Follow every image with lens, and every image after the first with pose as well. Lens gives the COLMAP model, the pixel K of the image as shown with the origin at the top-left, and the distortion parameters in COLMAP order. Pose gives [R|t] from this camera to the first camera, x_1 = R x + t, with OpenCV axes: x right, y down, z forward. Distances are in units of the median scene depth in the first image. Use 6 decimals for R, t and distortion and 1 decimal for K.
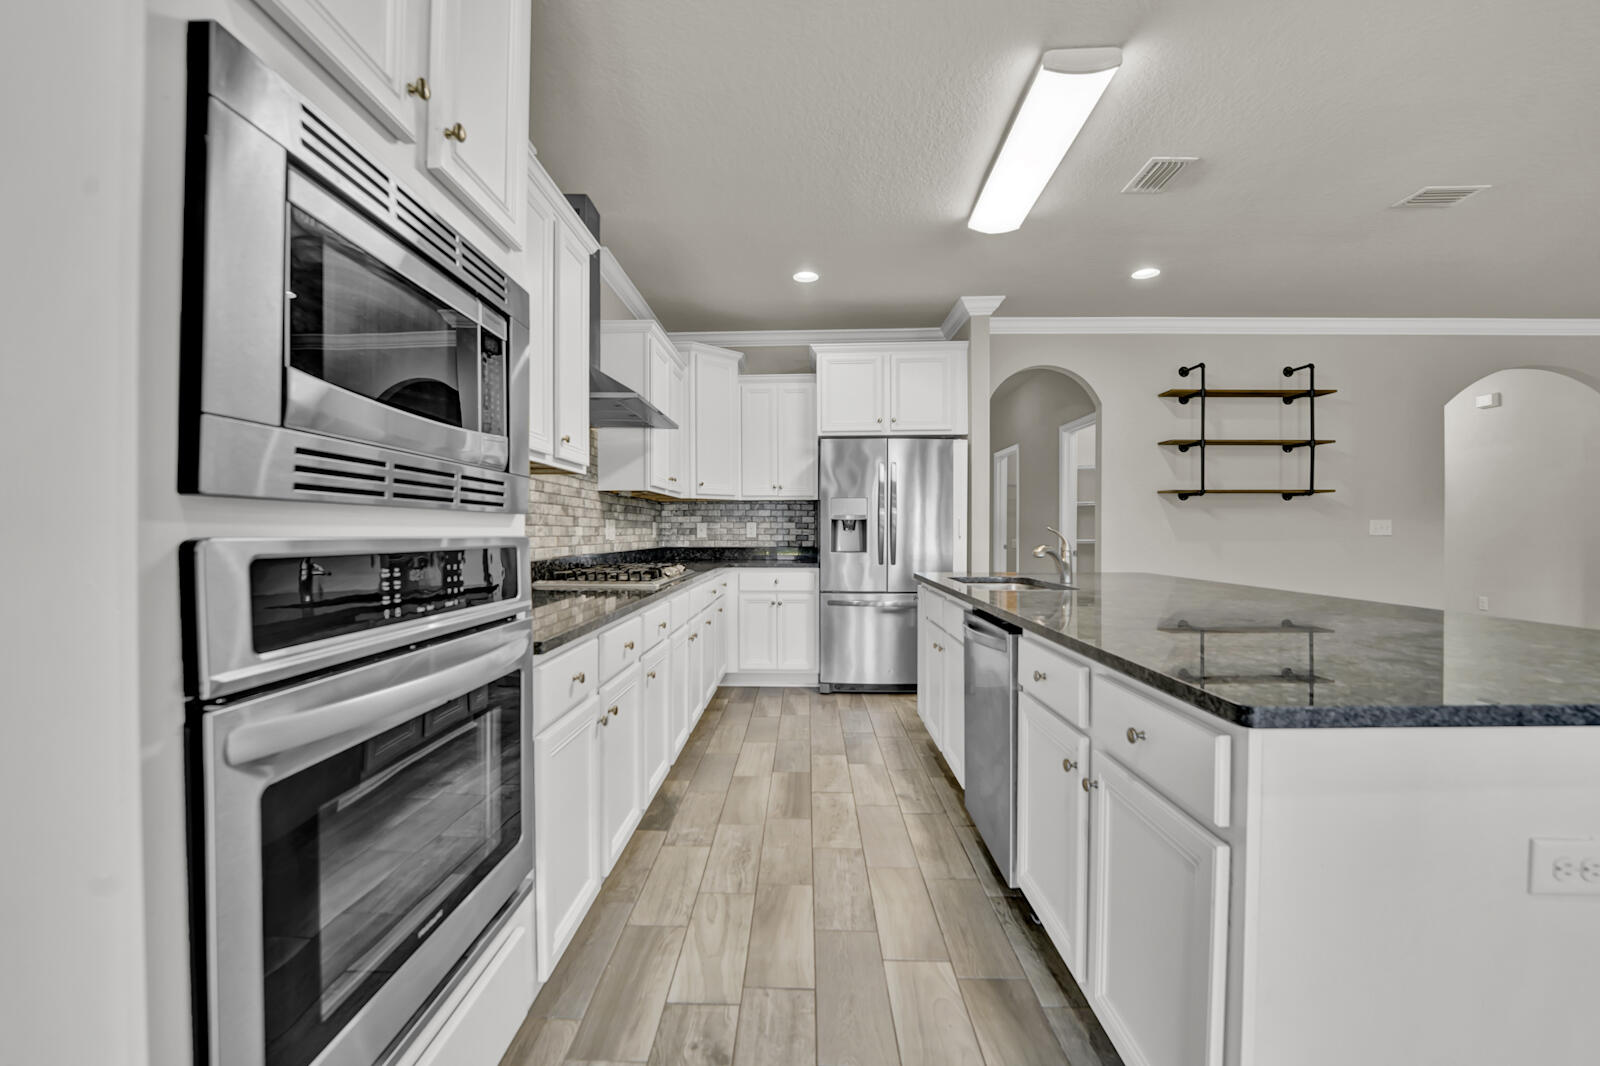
lens RADIAL K [[657.2, 0, 792.4], [0, 657.2, 545.0], [0, 0, 1]] dist [-0.026903, 0.003436]
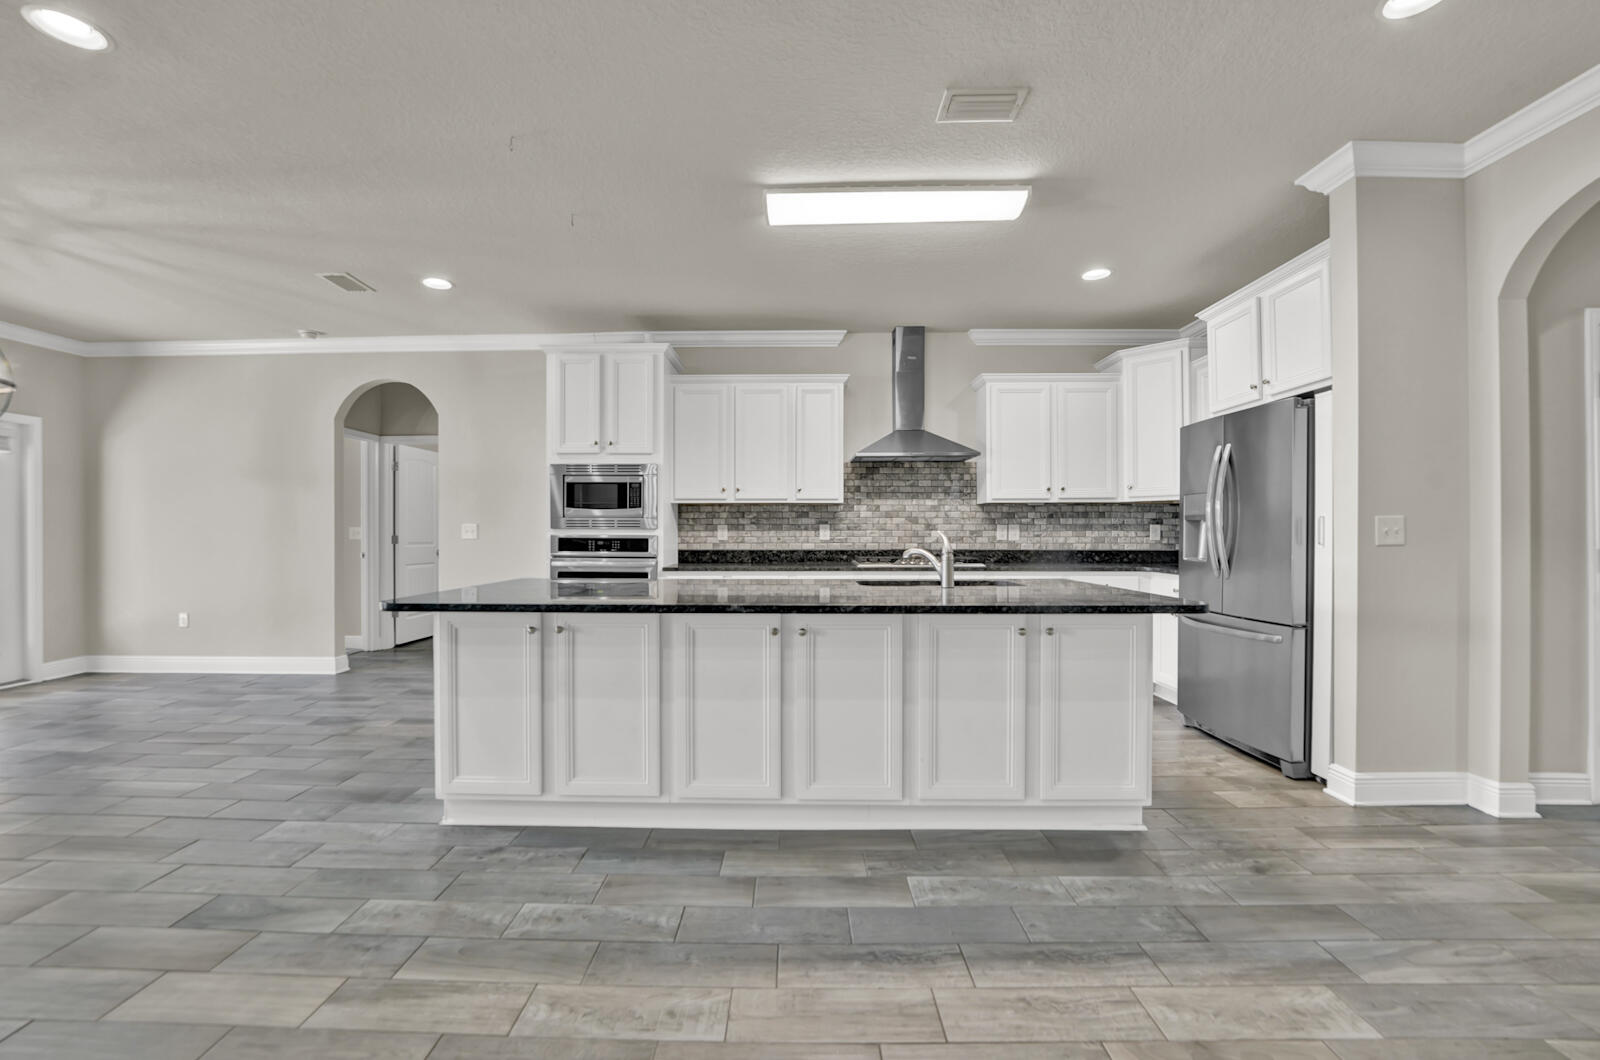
lens RADIAL K [[656.6, 0, 781.7], [0, 656.6, 534.4], [0, 0, 1]] dist [-0.026288, 0.002061]
pose [[0.003837, 0.004938, -0.999980, 0.864144], [-0.020488, 0.999778, 0.004859, -0.013999], [0.999783, 0.020469, 0.003937, 0.462808]]
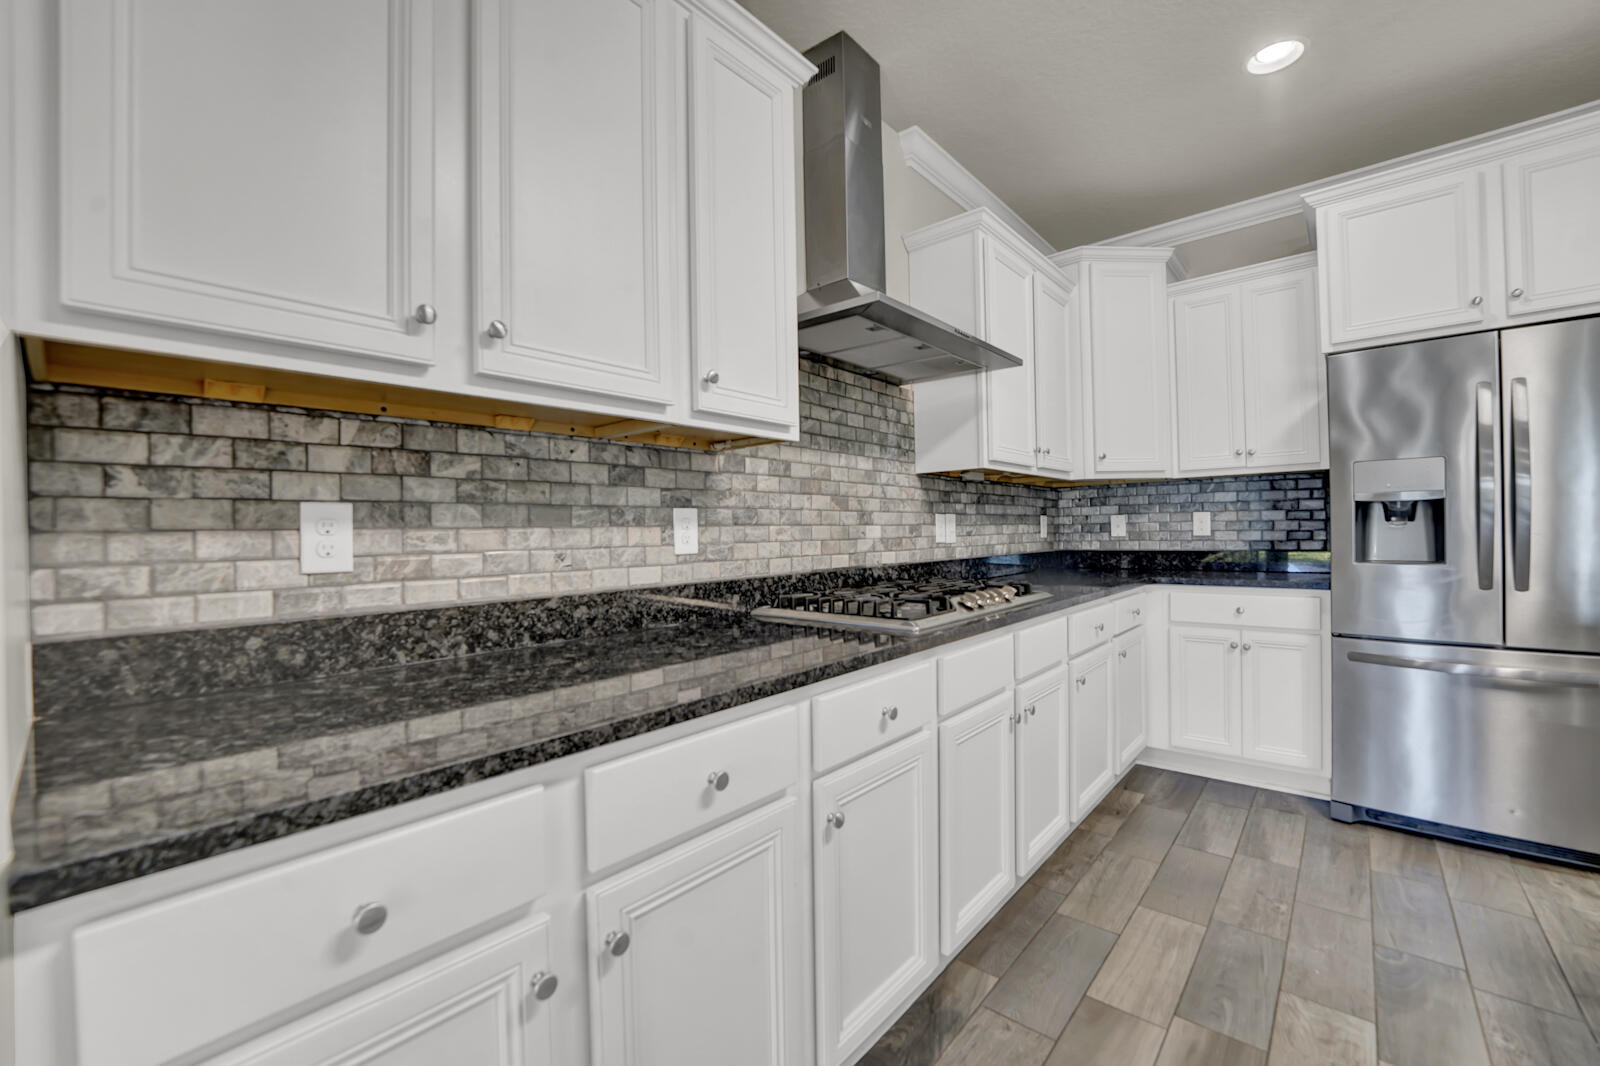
lens RADIAL K [[656.6, 0, 786.1], [0, 656.6, 534.7], [0, 0, 1]] dist [-0.026288, 0.002061]
pose [[0.765909, -0.010104, -0.642869, 0.040011], [0.003495, 0.999927, -0.011552, -0.007404], [0.642939, 0.006601, 0.765889, 0.292010]]
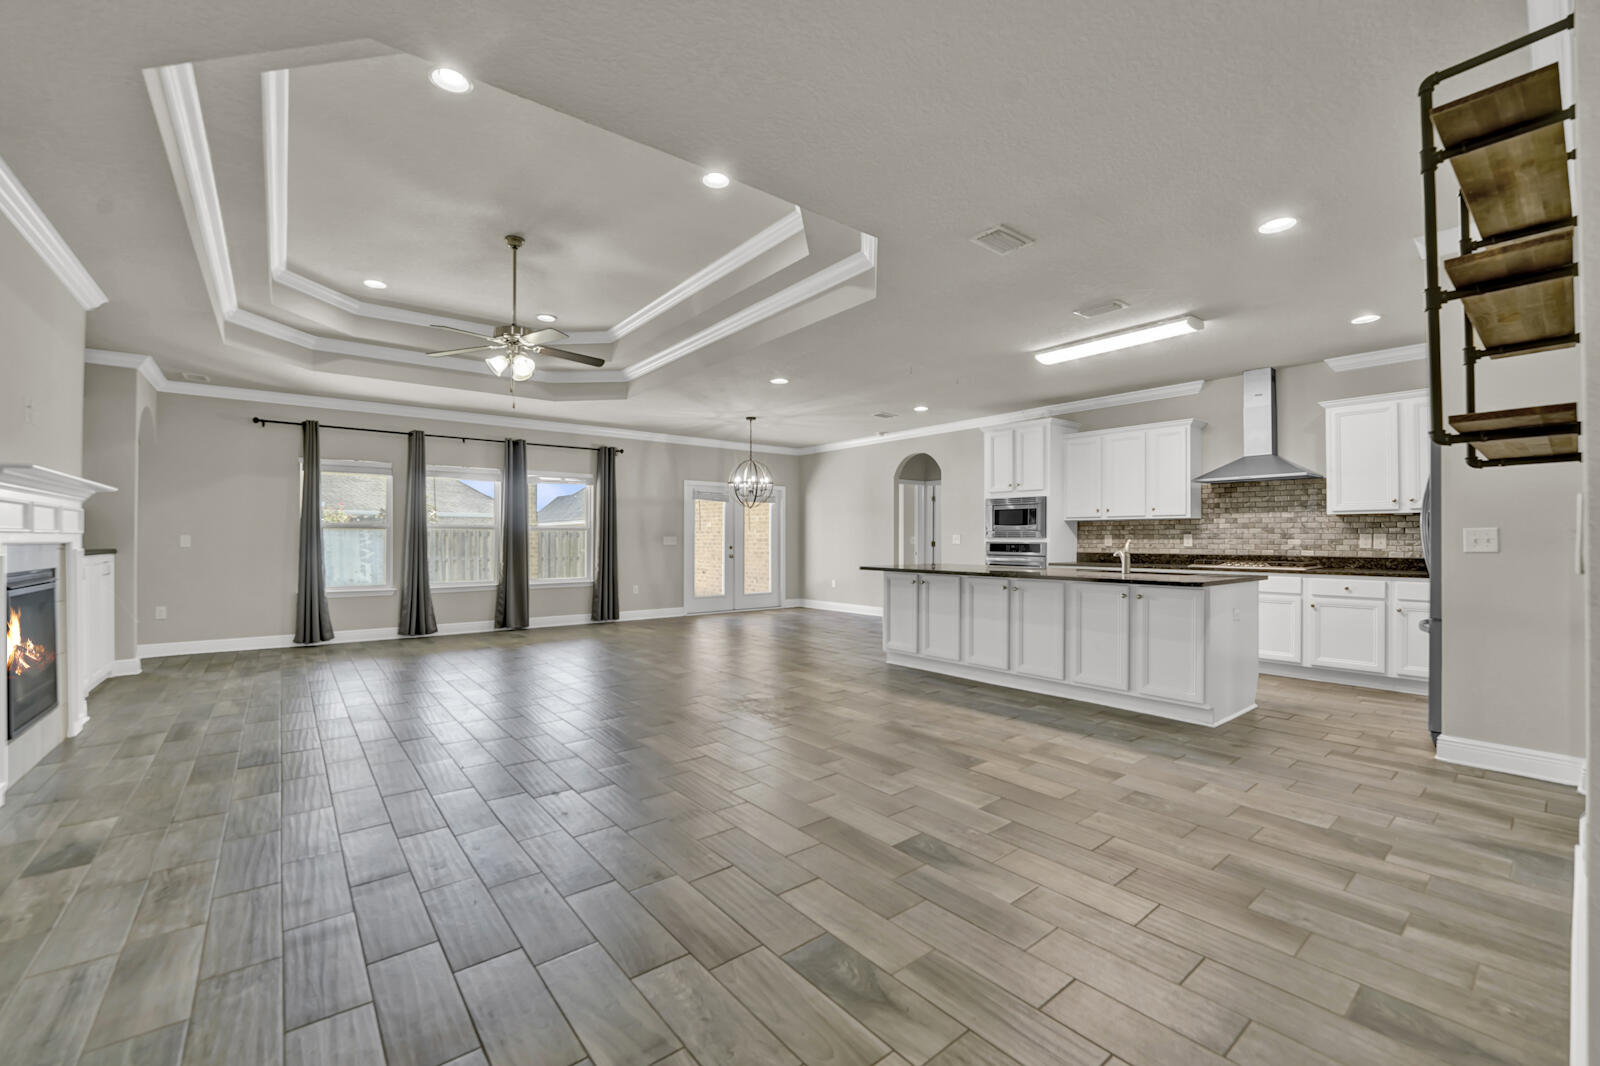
lens RADIAL K [[657.2, 0, 790.2], [0, 657.2, 536.4], [0, 0, 1]] dist [-0.026903, 0.003436]
pose [[-0.767272, -0.003934, -0.641309, 1.307564], [-0.015125, 0.999814, 0.011963, -0.026248], [0.641143, 0.018879, -0.767189, 1.063493]]
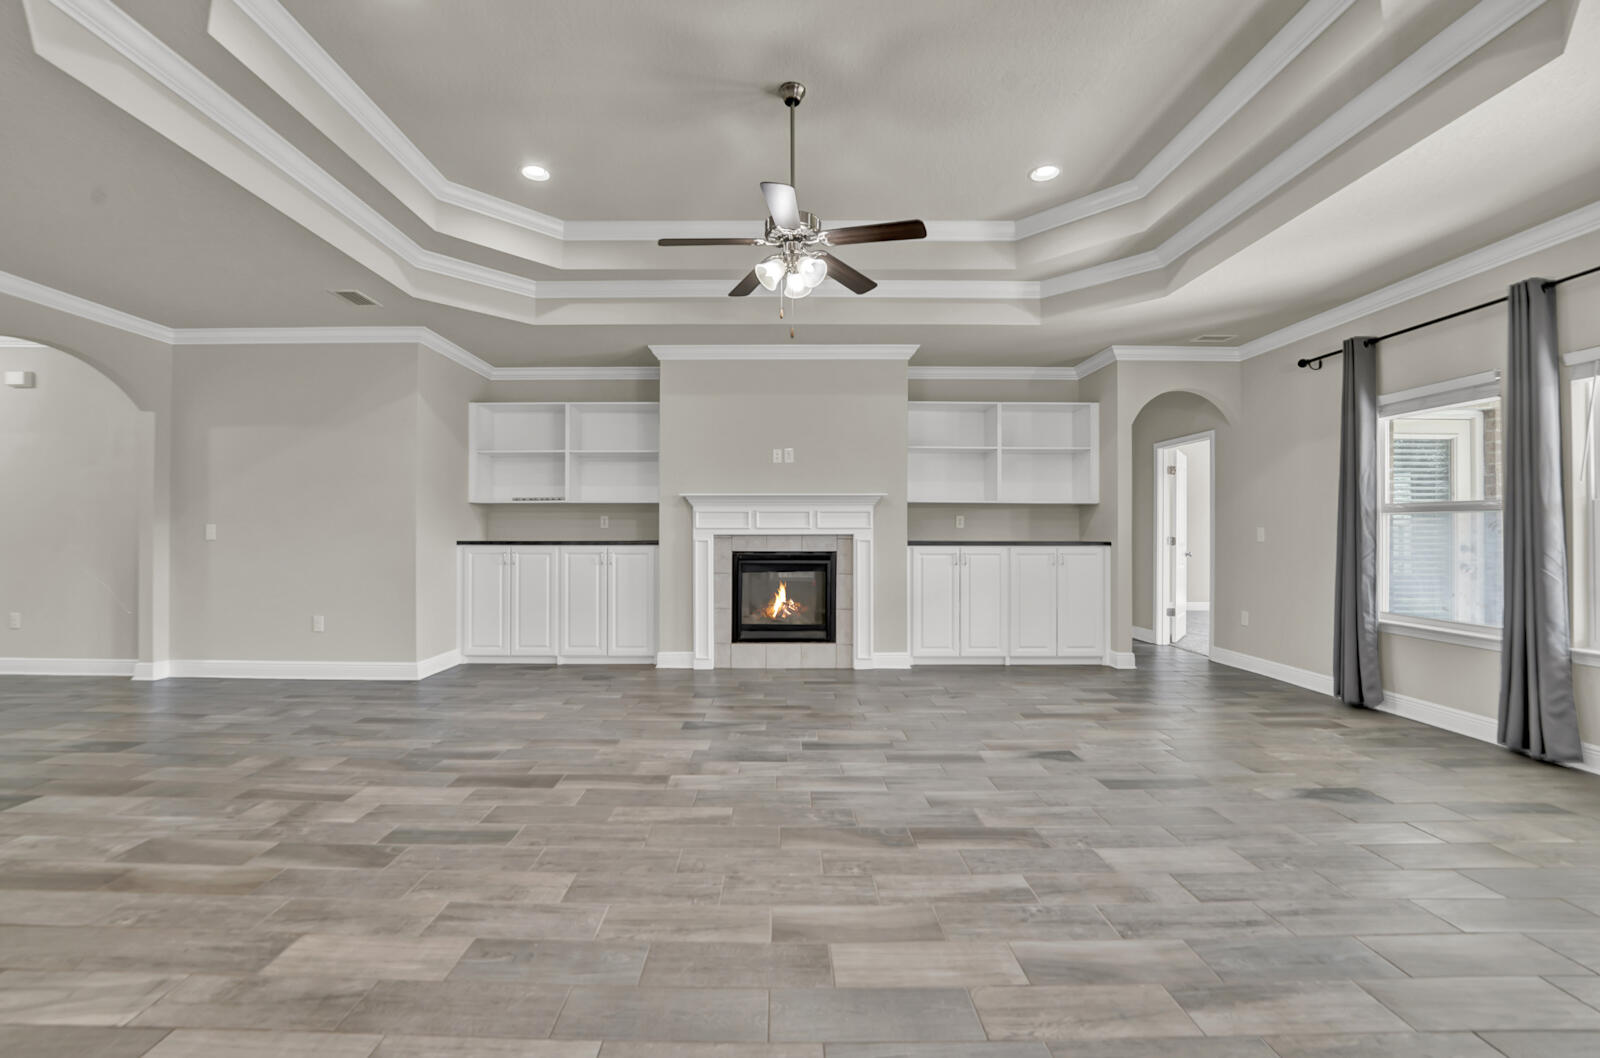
lens RADIAL K [[653.0, 0, 774.8], [0, 653.0, 532.4], [0, 0, 1]] dist [-0.025000, 0.000343]
pose [[-0.017048, -0.000483, 0.999855, 0.311126], [0.021875, 0.999760, 0.000856, -0.003200], [-0.999615, 0.021887, -0.017033, 0.045972]]
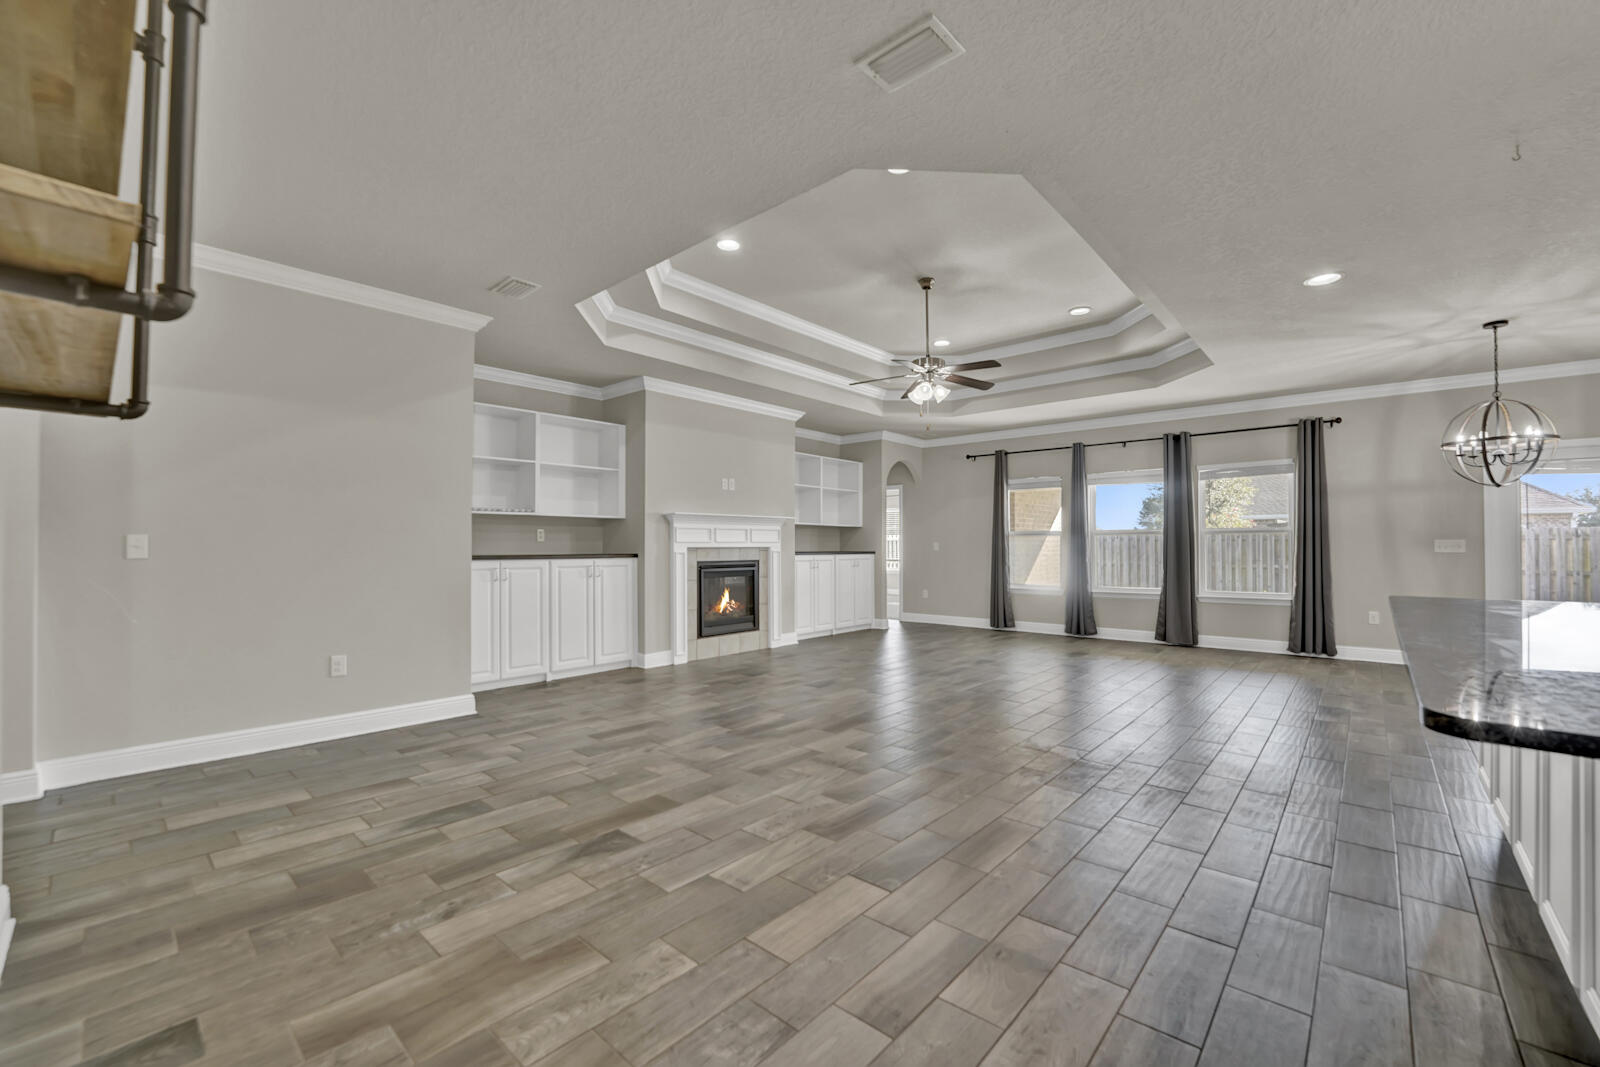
lens RADIAL K [[656.6, 0, 782.8], [0, 656.6, 540.0], [0, 0, 1]] dist [-0.026288, 0.002061]
pose [[-0.753101, 0.005129, 0.657885, 0.426922], [0.015038, 0.999843, 0.009420, -0.026866], [-0.657733, 0.016987, -0.753060, 1.046117]]
